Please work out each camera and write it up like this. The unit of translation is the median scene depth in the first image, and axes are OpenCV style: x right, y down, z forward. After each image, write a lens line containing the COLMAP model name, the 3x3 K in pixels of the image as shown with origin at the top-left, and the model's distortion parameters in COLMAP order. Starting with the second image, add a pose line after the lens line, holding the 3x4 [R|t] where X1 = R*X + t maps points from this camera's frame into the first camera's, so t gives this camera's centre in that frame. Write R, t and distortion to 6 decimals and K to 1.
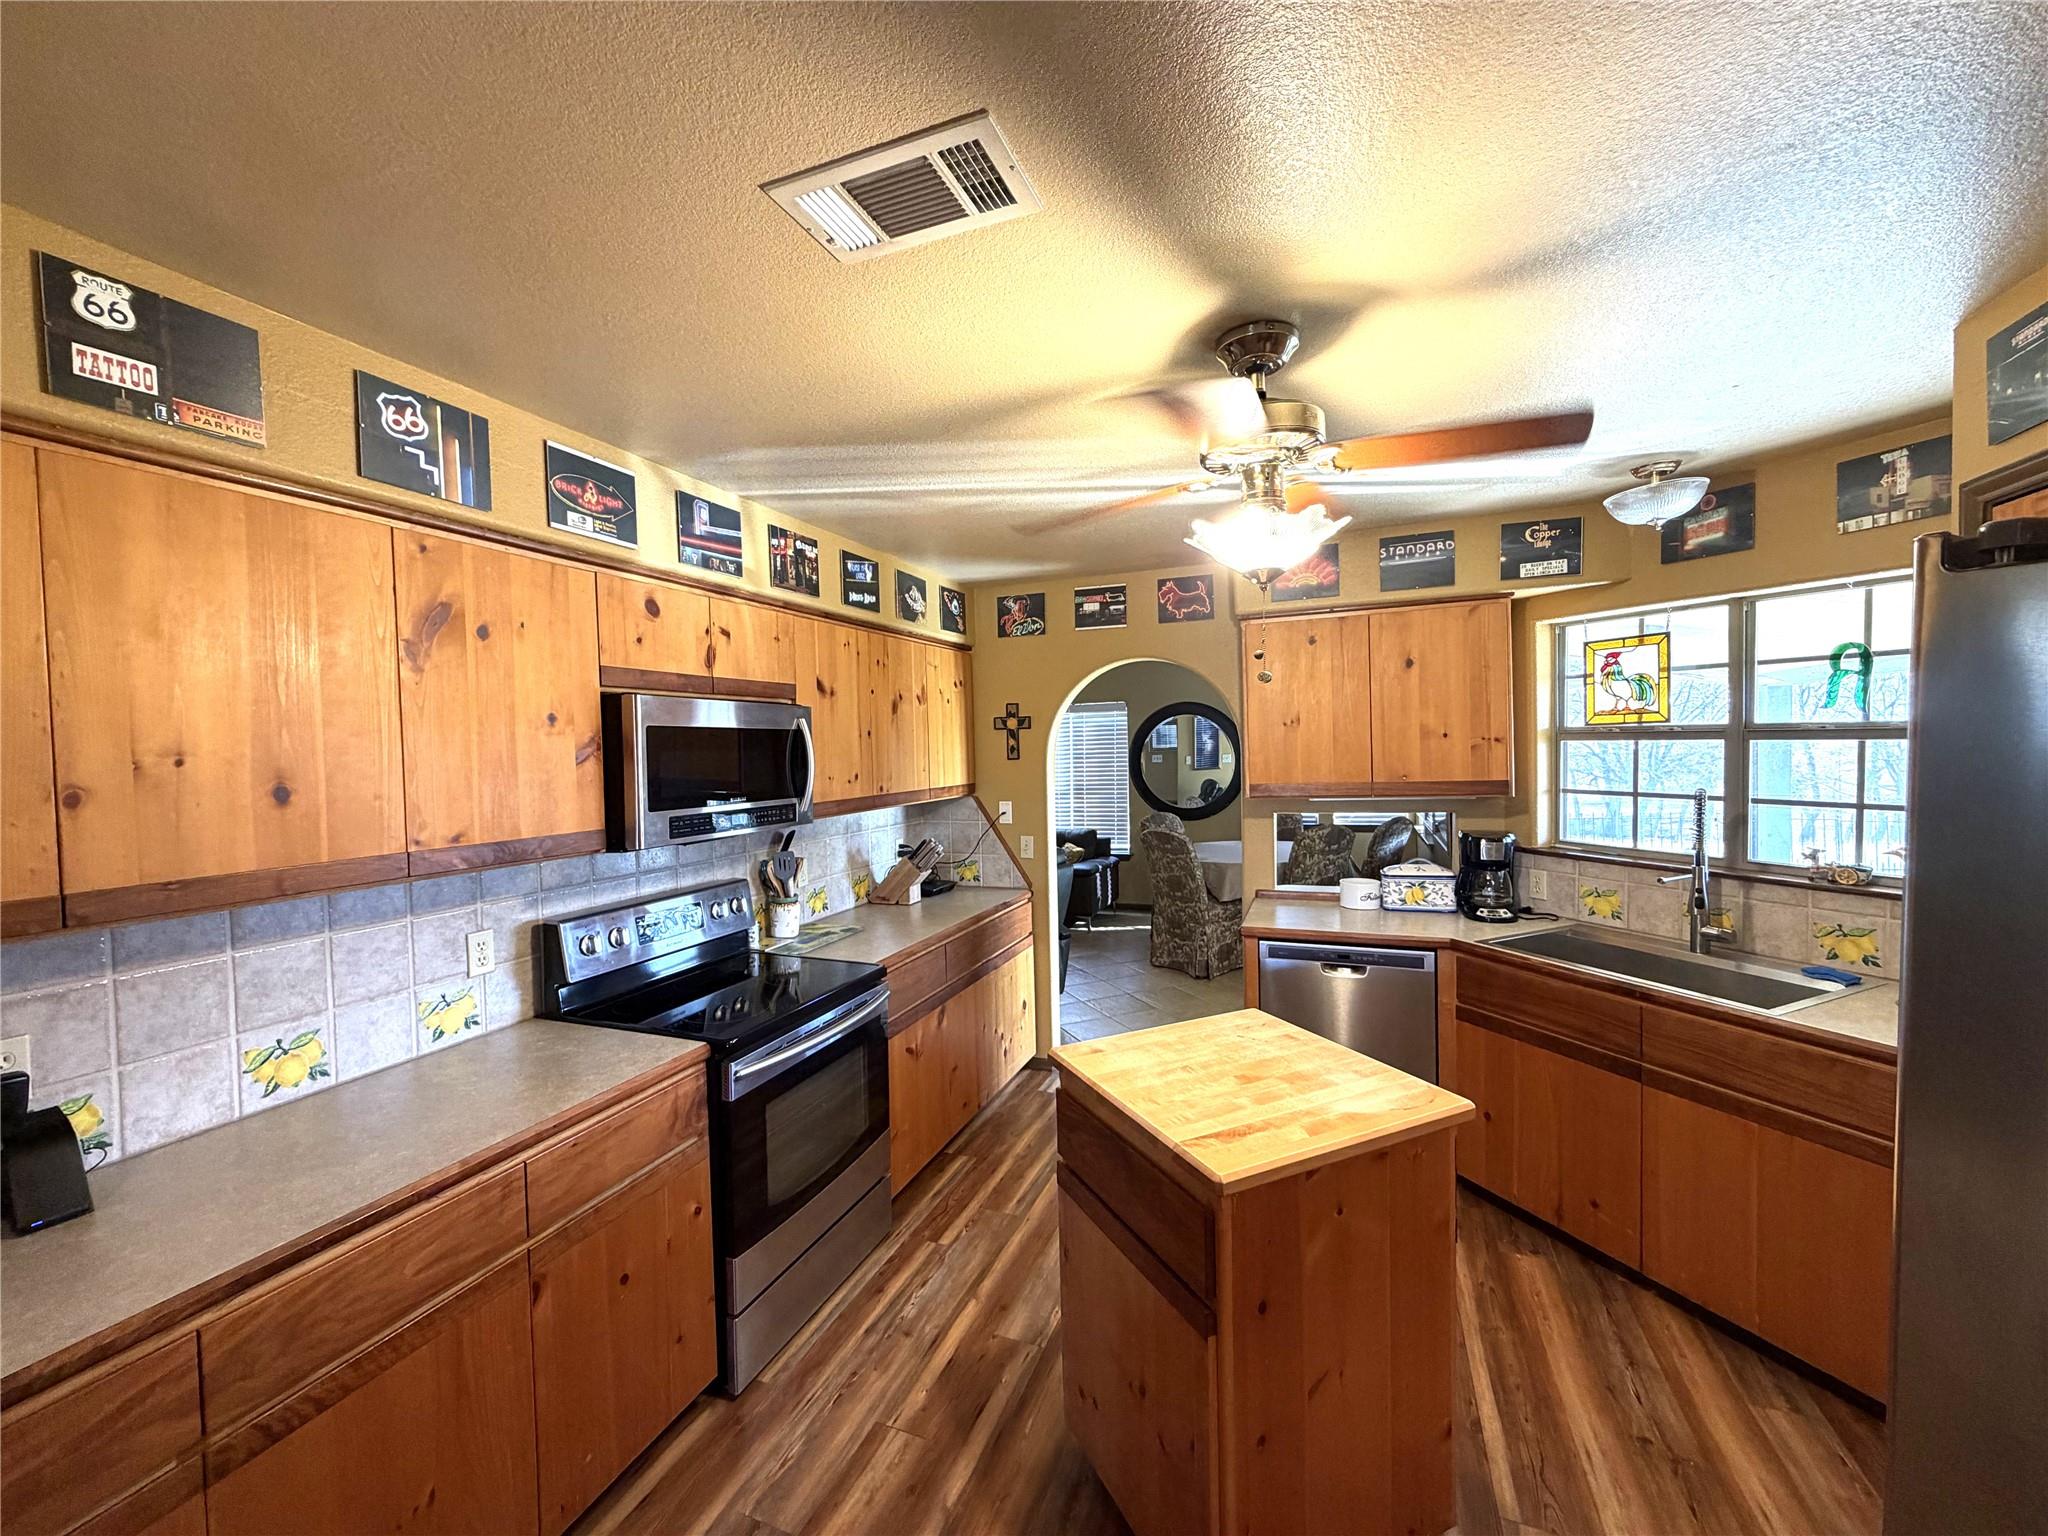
lens RADIAL K [[823.6, 0, 1024.0], [0, 823.6, 768.0], [0, 0, 1]] dist [0.001073, 0.000196]
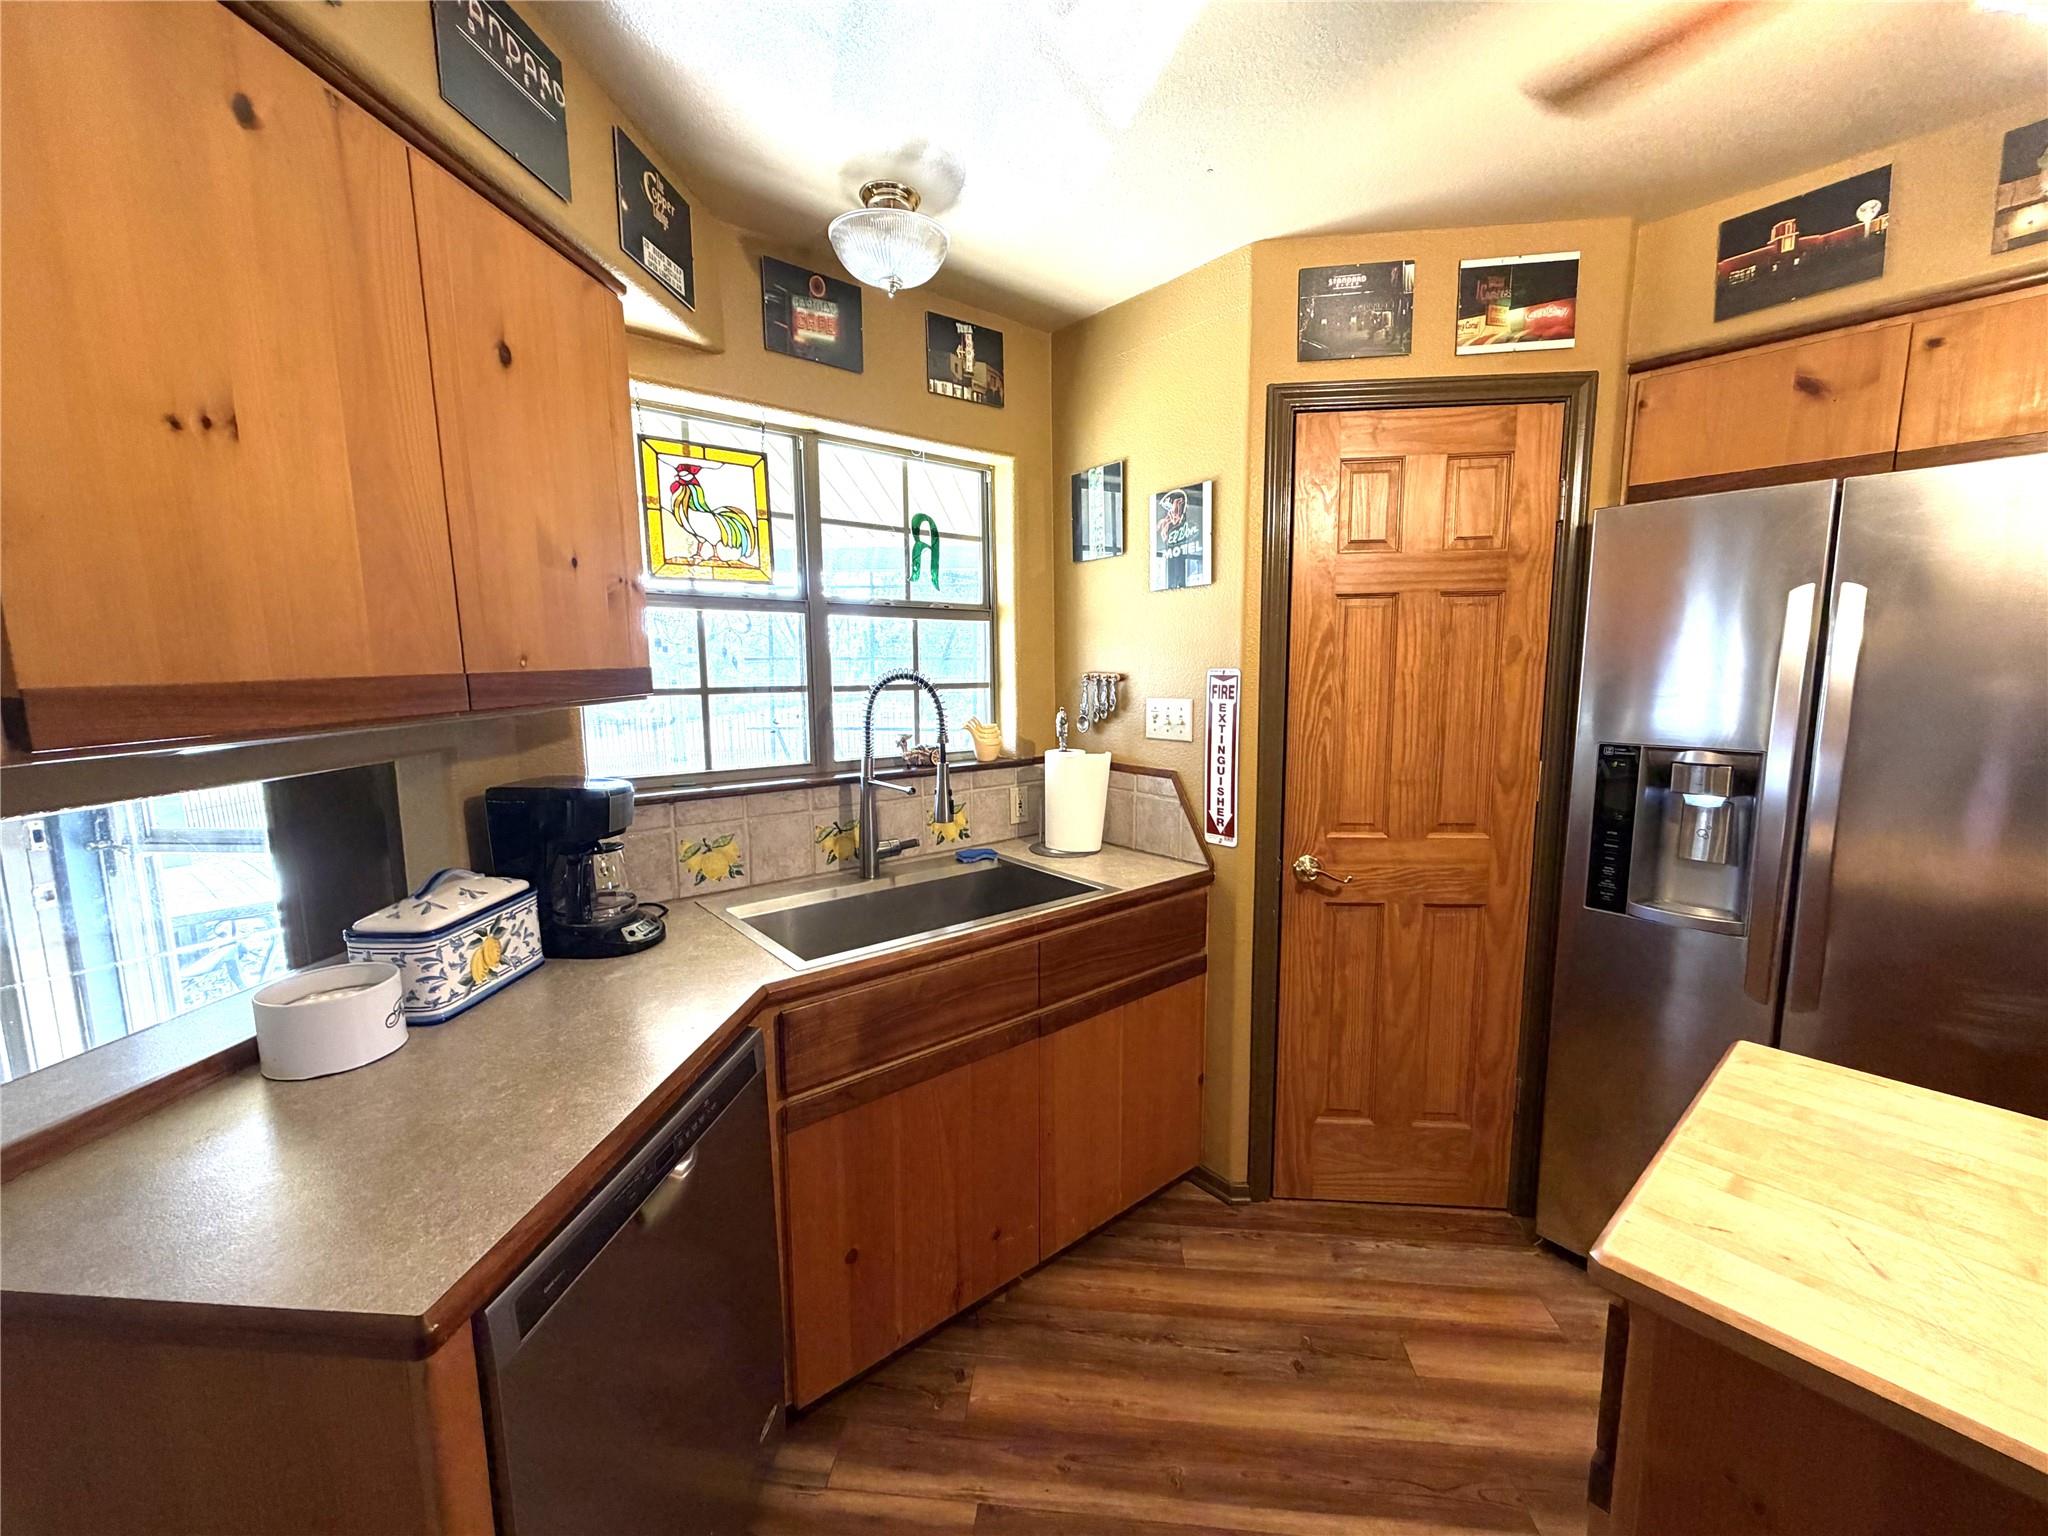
lens RADIAL K [[823.6, 0, 1024.0], [0, 823.6, 768.0], [0, 0, 1]] dist [0.001073, 0.000196]
pose [[-0.272949, -0.099718, 0.956846, 0.023353], [0.043698, 0.992302, 0.115878, 0.031214], [-0.961036, 0.073441, -0.266490, 1.045283]]
